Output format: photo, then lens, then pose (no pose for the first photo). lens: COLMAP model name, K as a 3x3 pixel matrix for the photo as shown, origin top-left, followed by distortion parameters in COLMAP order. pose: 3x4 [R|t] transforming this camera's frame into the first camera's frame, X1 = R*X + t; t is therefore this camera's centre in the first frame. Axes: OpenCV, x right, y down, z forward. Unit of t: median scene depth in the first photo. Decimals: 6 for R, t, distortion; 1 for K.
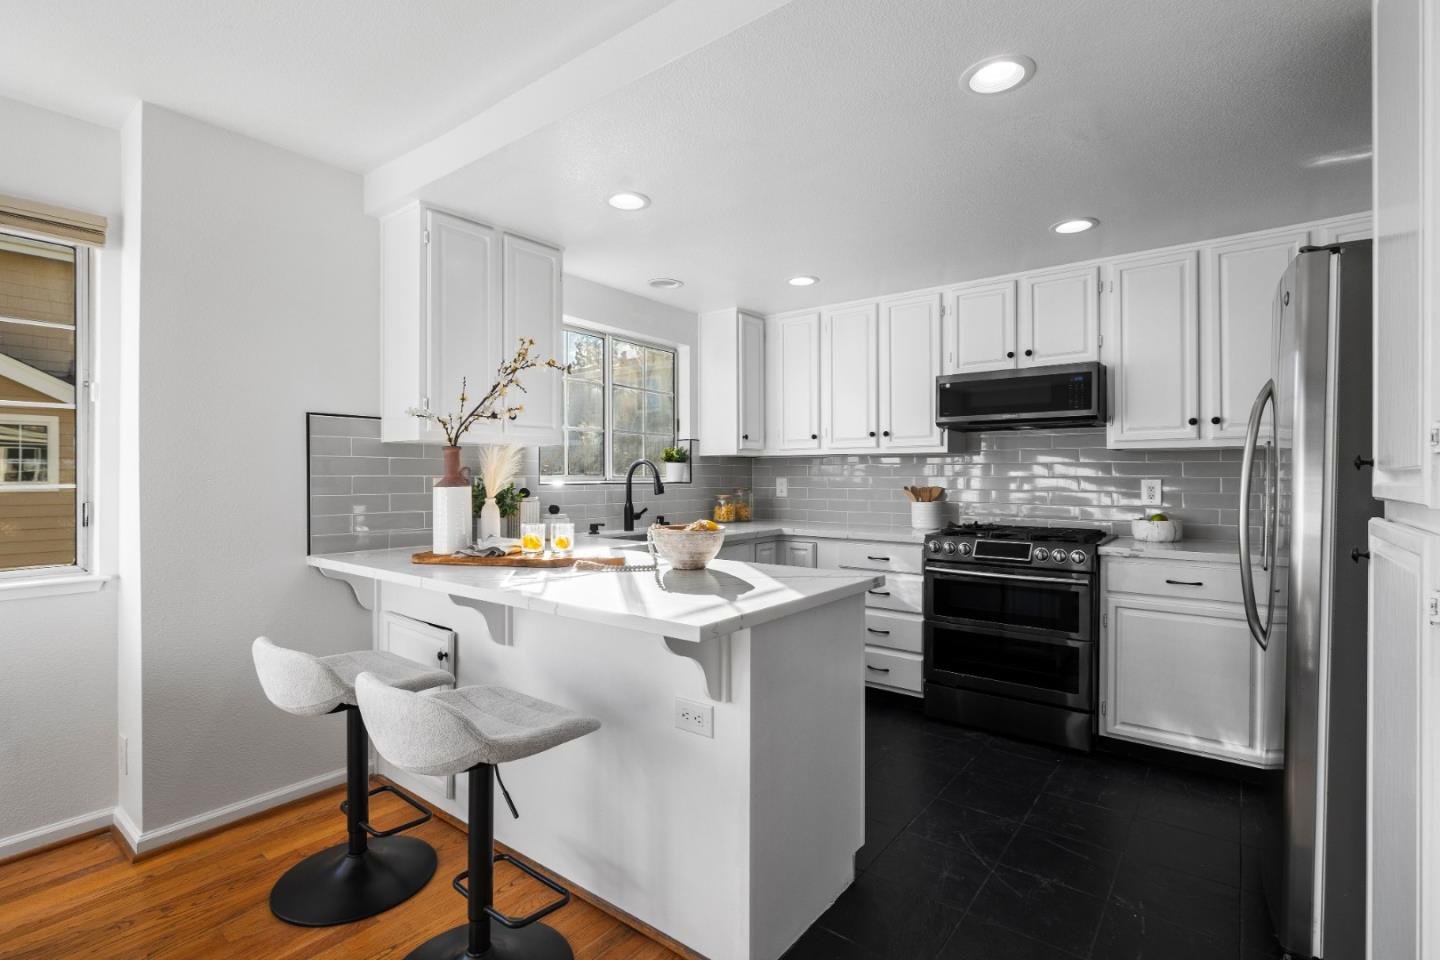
lens RADIAL K [[674.4, 0, 707.1], [0, 674.4, 478.3], [0, 0, 1]] dist [0.000283, -0.000205]
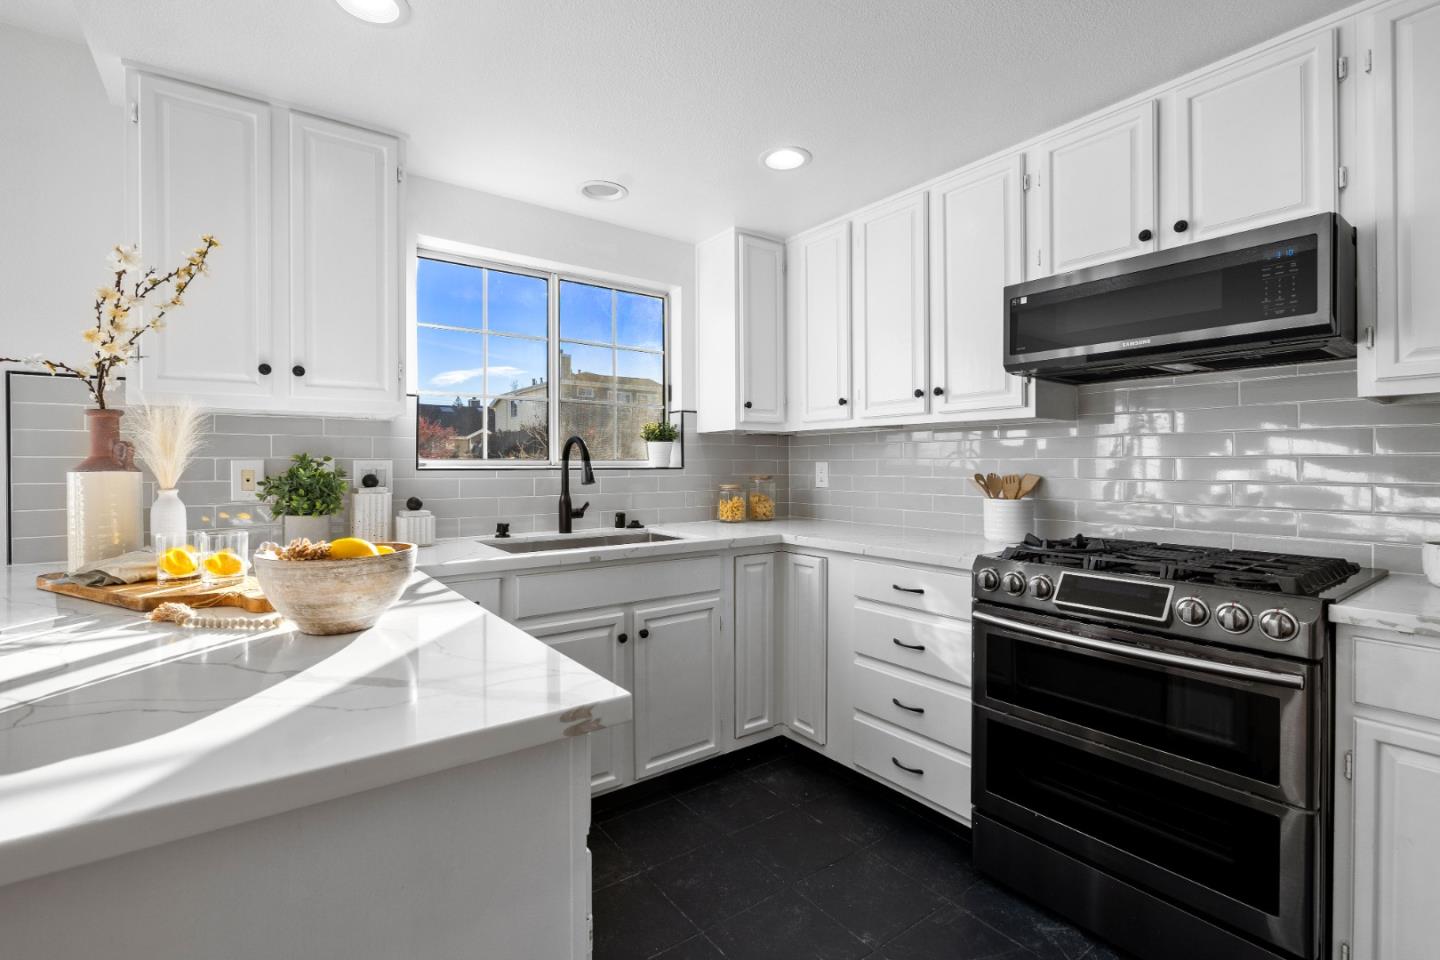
lens RADIAL K [[644.7, 0, 706.2], [0, 644.7, 468.4], [0, 0, 1]] dist [0.000686, -0.000242]
pose [[0.962346, -0.000778, -0.271827, 0.250981], [0.001590, 0.999995, 0.002768, 0.005893], [0.271823, -0.003096, 0.962342, 0.398709]]
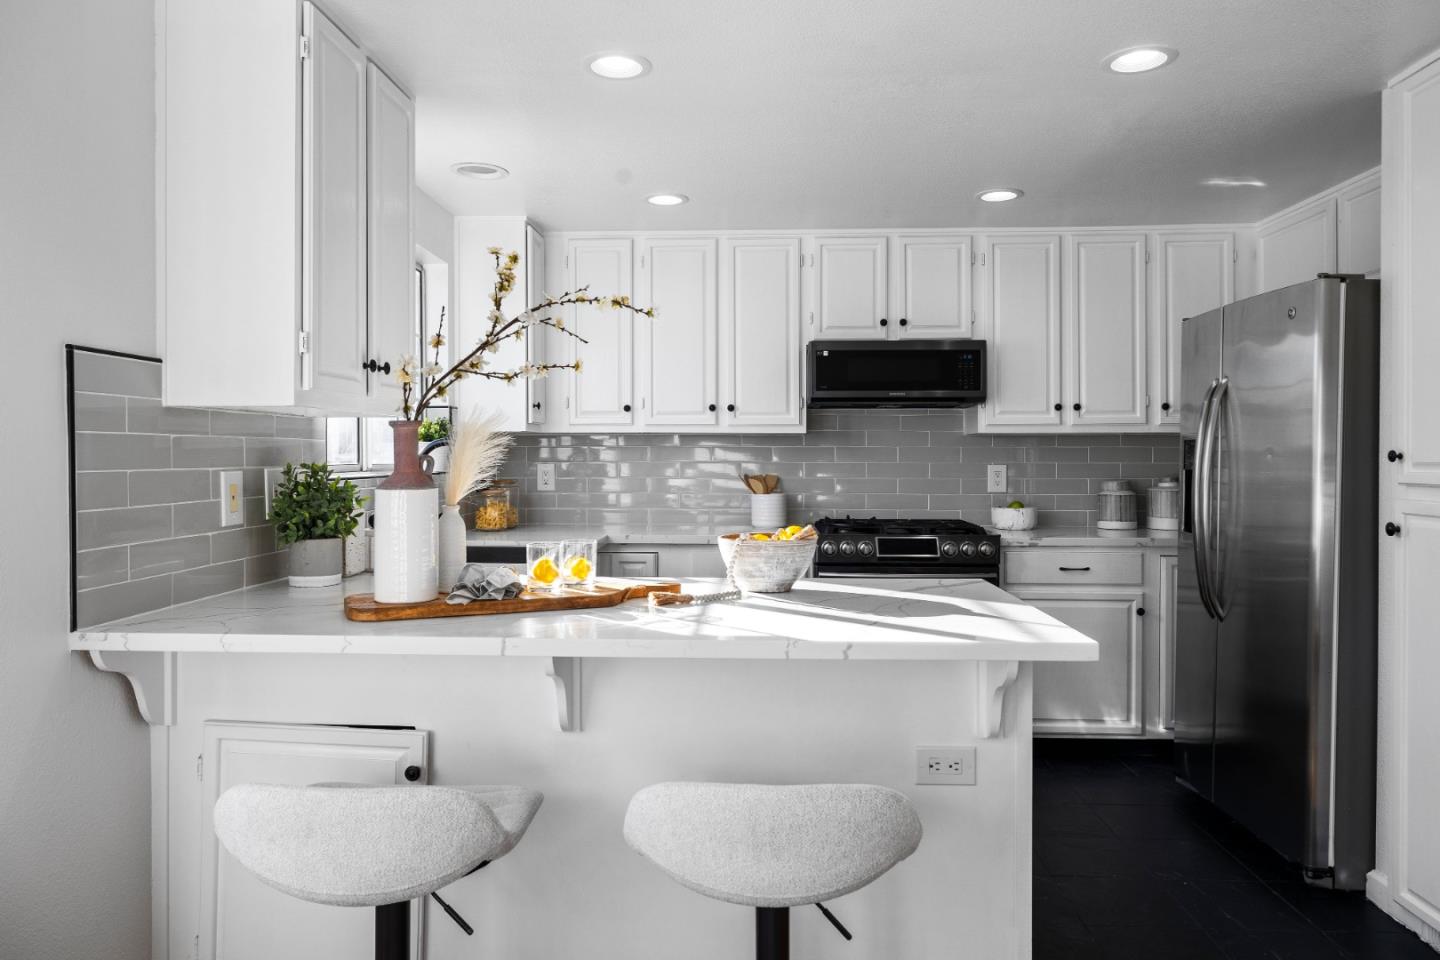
lens RADIAL K [[983.2, 0, 708.3], [0, 983.2, 464.7], [0, 0, 1]] dist [0.003662, -0.002405]
pose [[0.816845, -0.006355, 0.576823, -0.472425], [0.002705, 0.999971, 0.007186, -0.009713], [-0.576851, -0.004309, 0.816838, 0.097470]]
